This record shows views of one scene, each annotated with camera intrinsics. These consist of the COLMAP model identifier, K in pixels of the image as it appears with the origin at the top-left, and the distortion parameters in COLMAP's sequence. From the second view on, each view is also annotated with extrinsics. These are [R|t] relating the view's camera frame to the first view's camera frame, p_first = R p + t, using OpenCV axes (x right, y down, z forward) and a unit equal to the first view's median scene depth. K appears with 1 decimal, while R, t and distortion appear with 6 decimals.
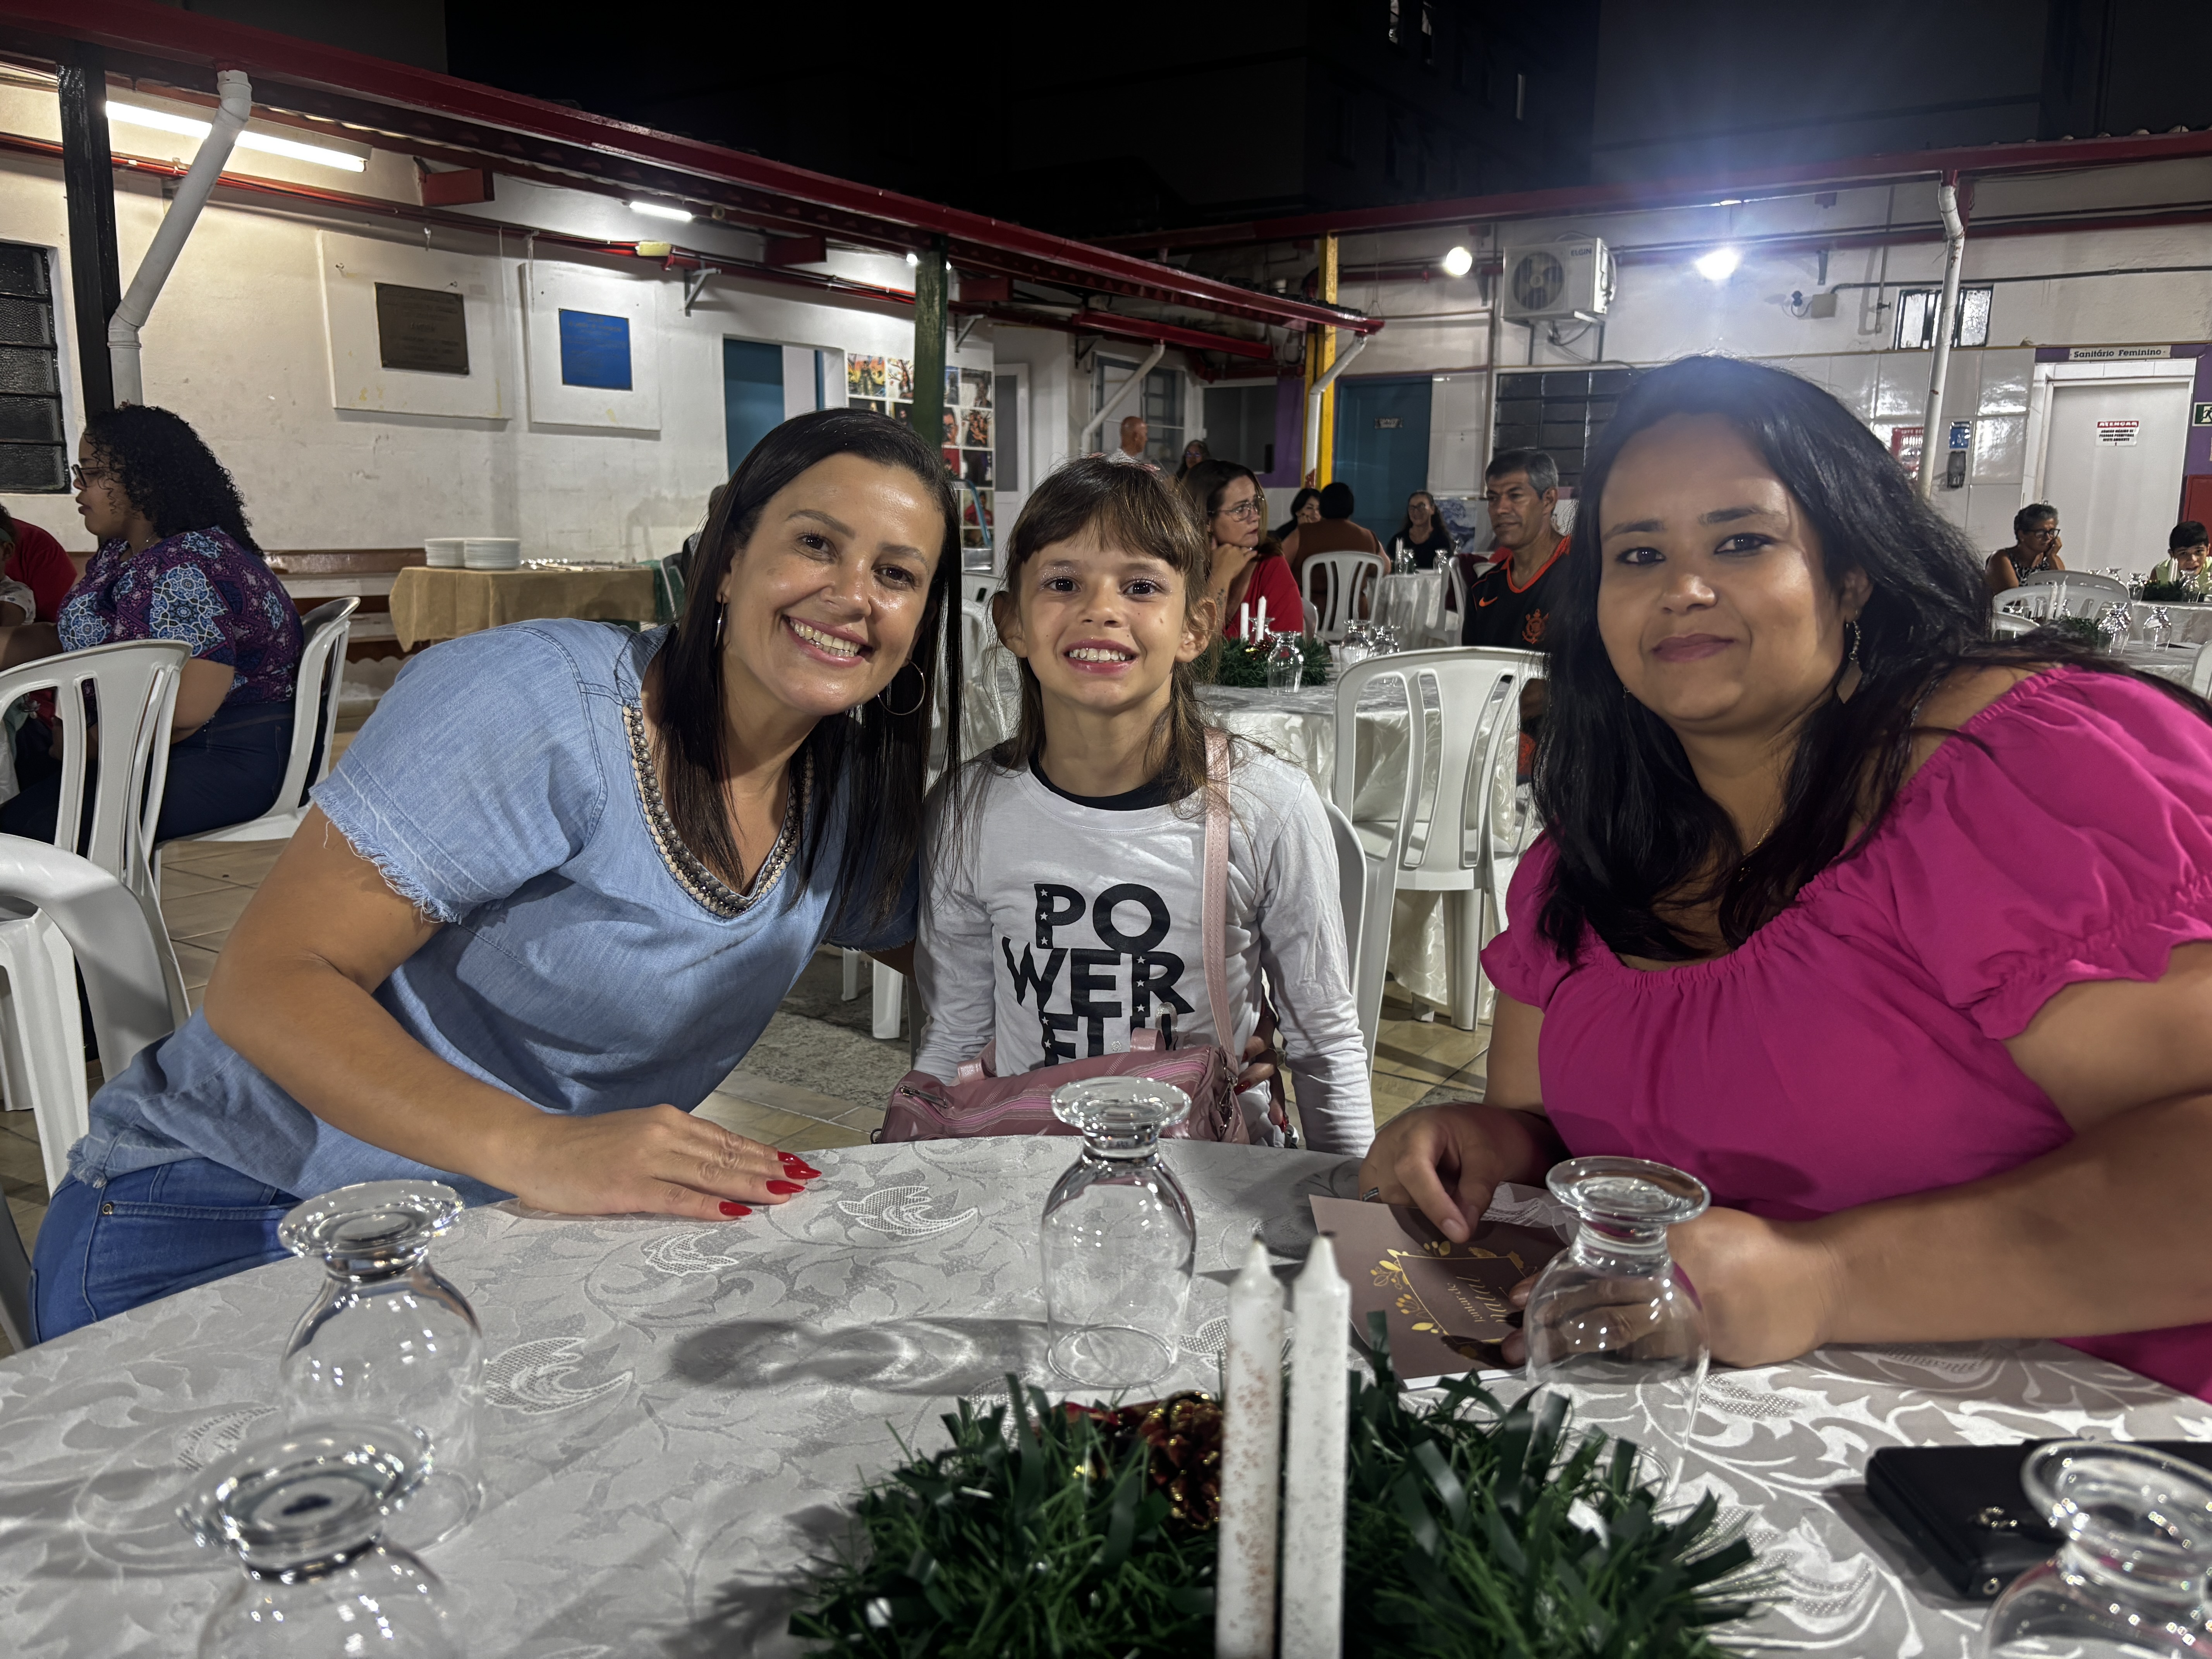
lens RADIAL K [[1695.5, 0, 1112.6], [0, 1695.5, 816.9], [0, 0, 1]] dist [0.020175, -0.004454]
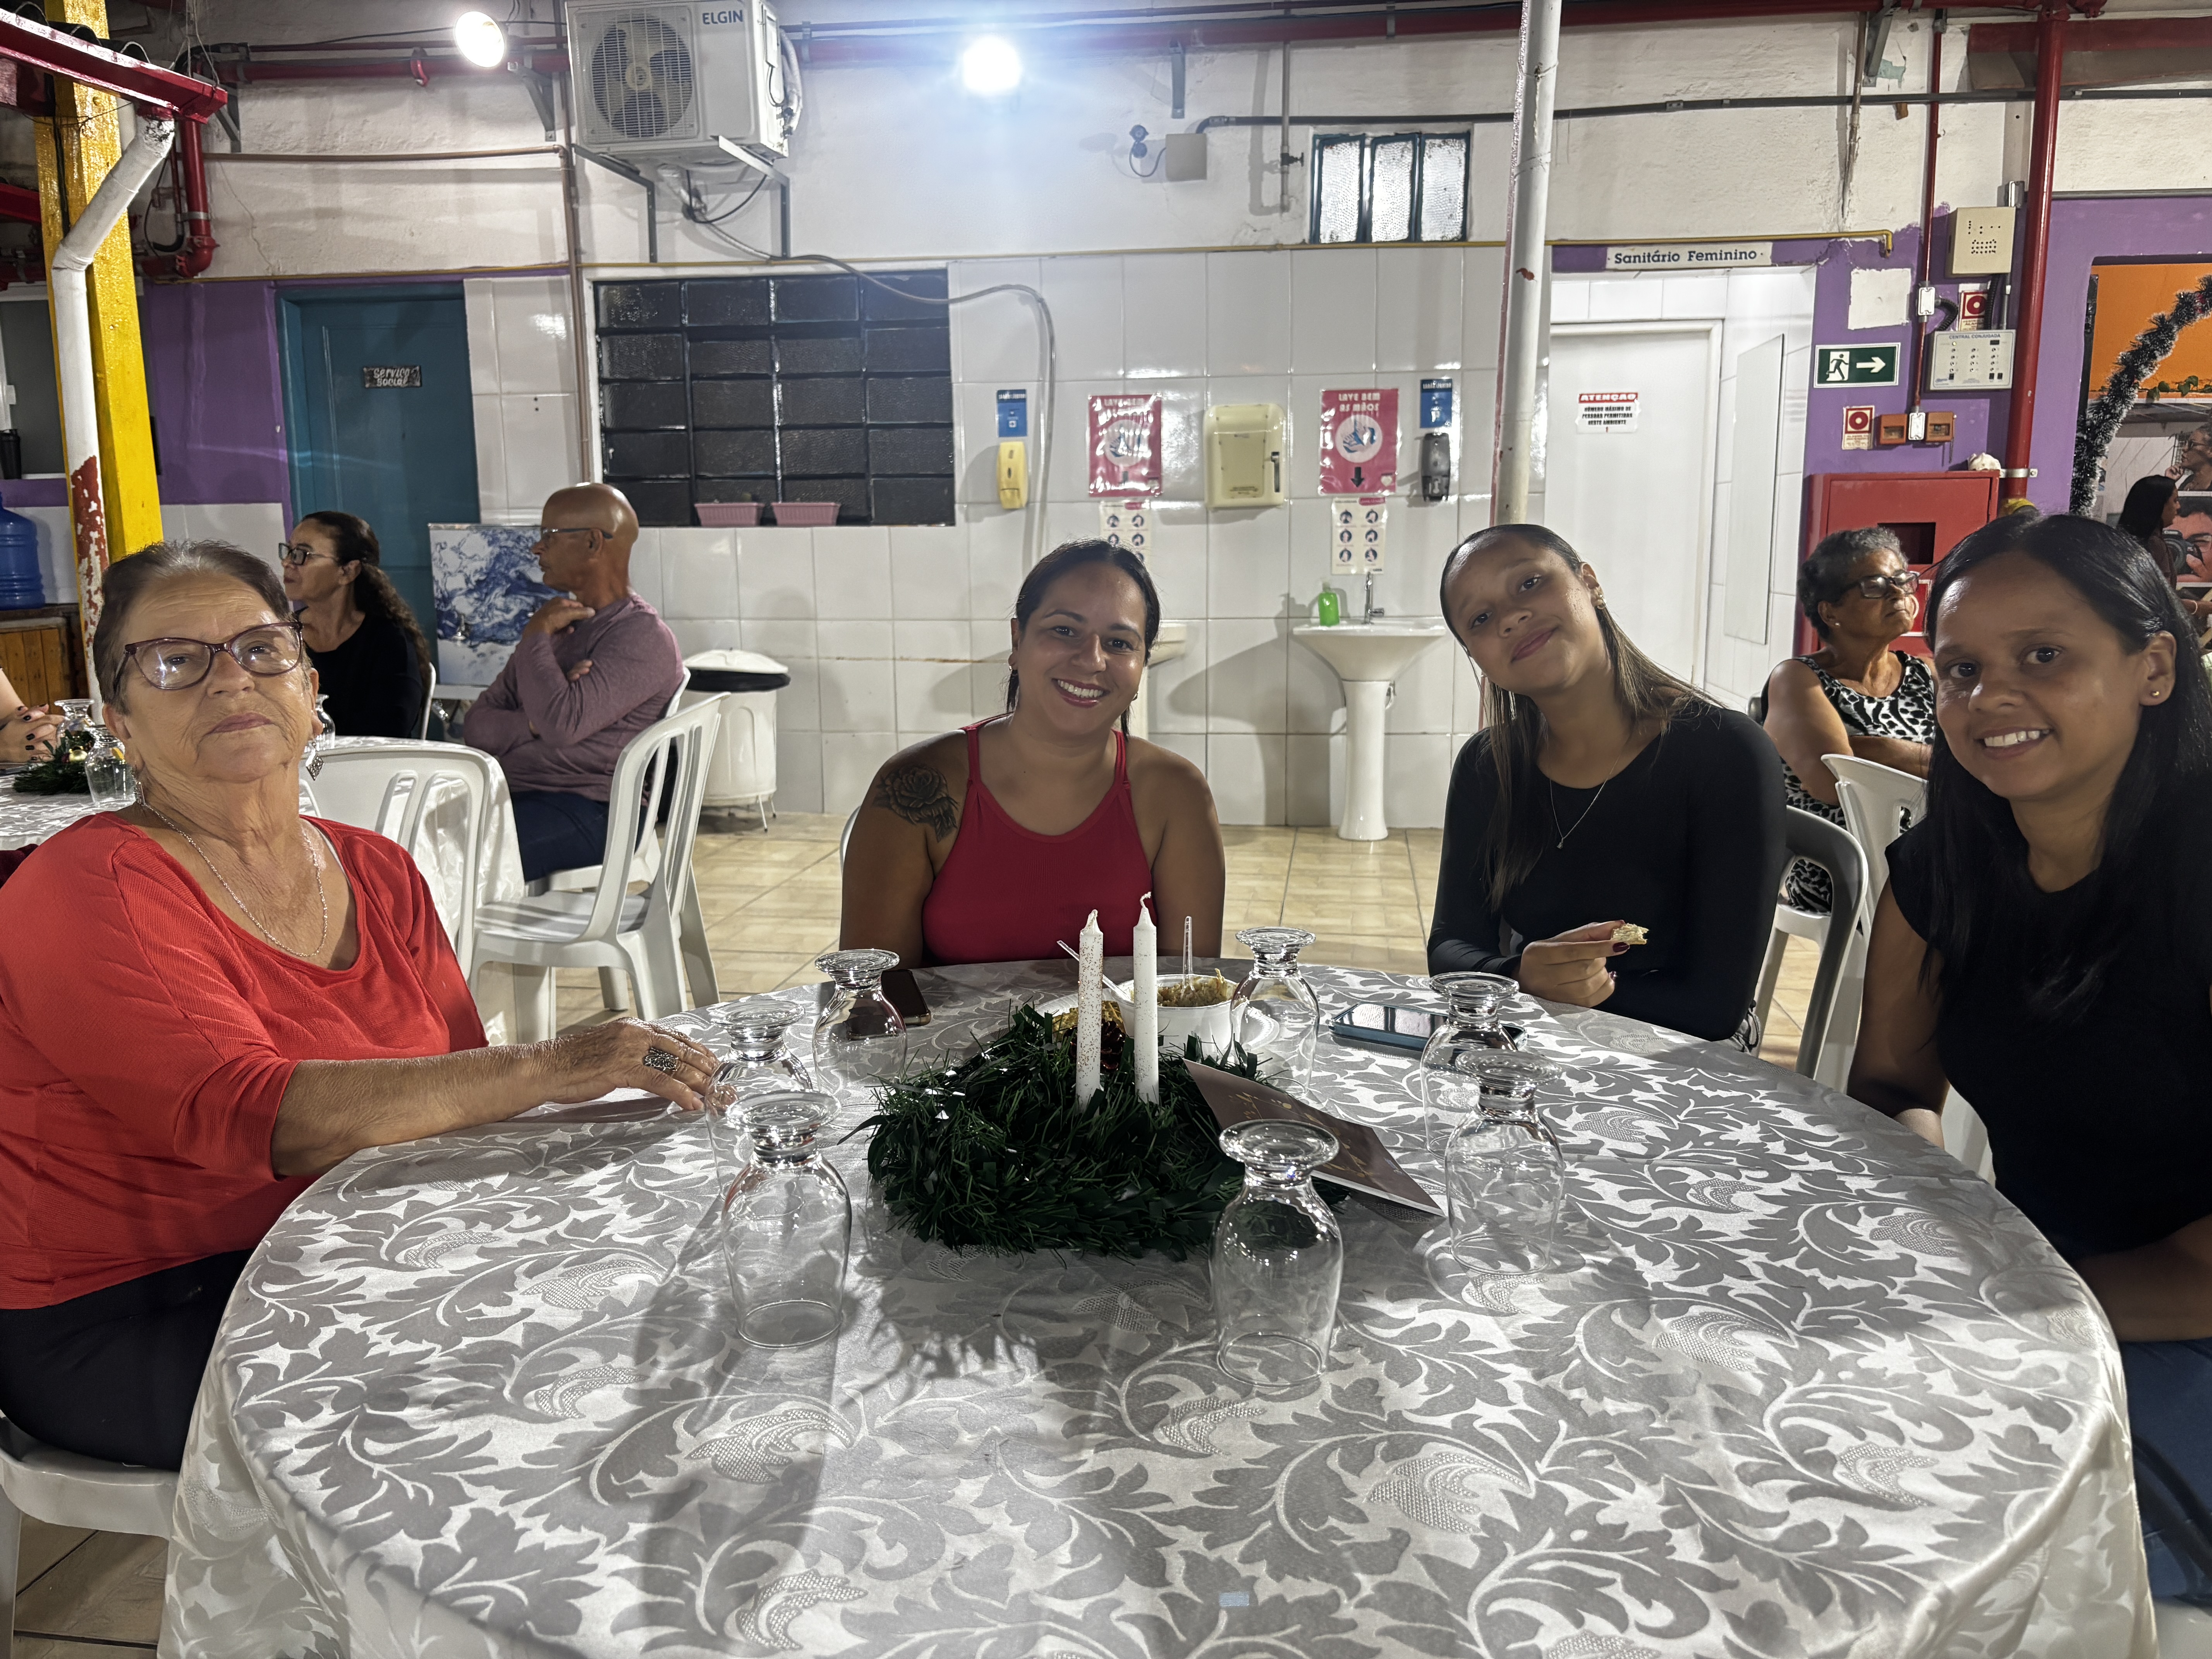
lens RADIAL K [[1695.5, 0, 1112.6], [0, 1695.5, 816.9], [0, 0, 1]] dist [0.020175, -0.004454]
pose [[0.909626, -0.083633, 0.406922, 0.164974], [0.087489, 0.996123, 0.009159, -0.102954], [-0.406110, 0.027270, 0.913417, 0.533799]]
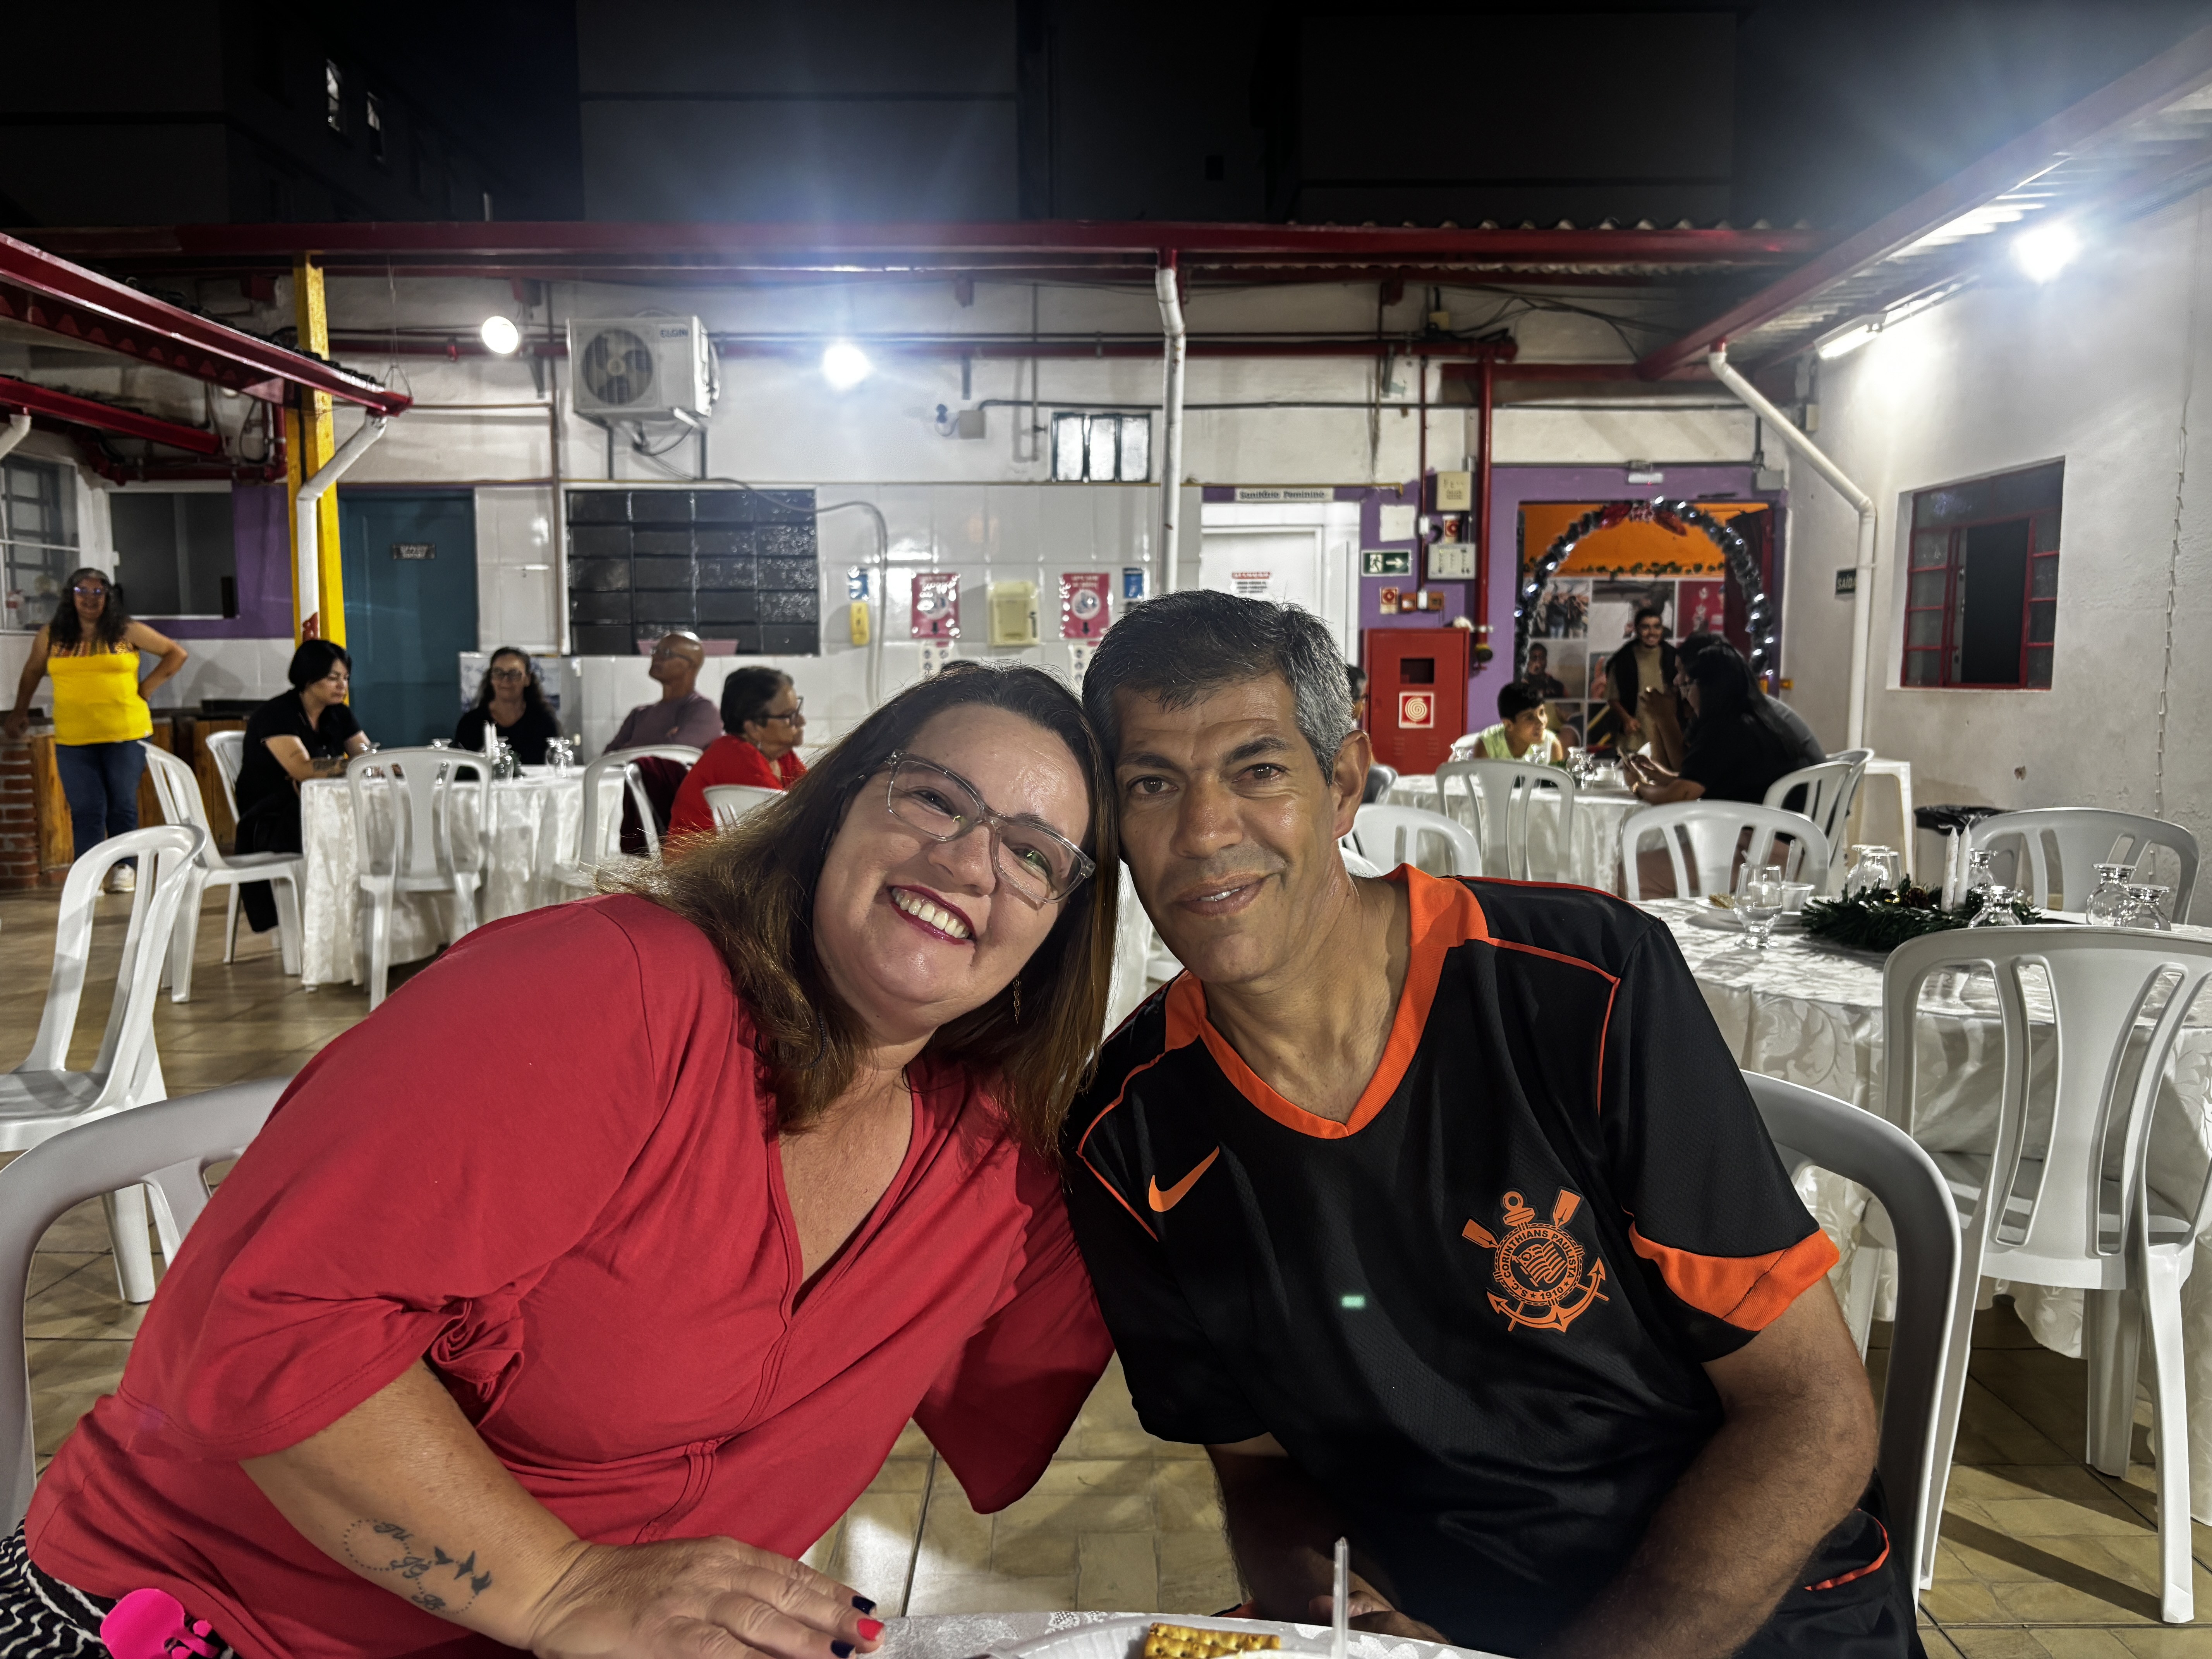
lens RADIAL K [[1686.8, 0, 1100.8], [0, 1686.8, 830.8], [0, 0, 1]] dist [0.008919, 0.001949]
pose [[0.840014, -0.063336, 0.538855, 0.017283], [0.104517, 0.993451, -0.046162, -0.059931], [-0.532403, 0.095097, 0.841133, 0.299330]]
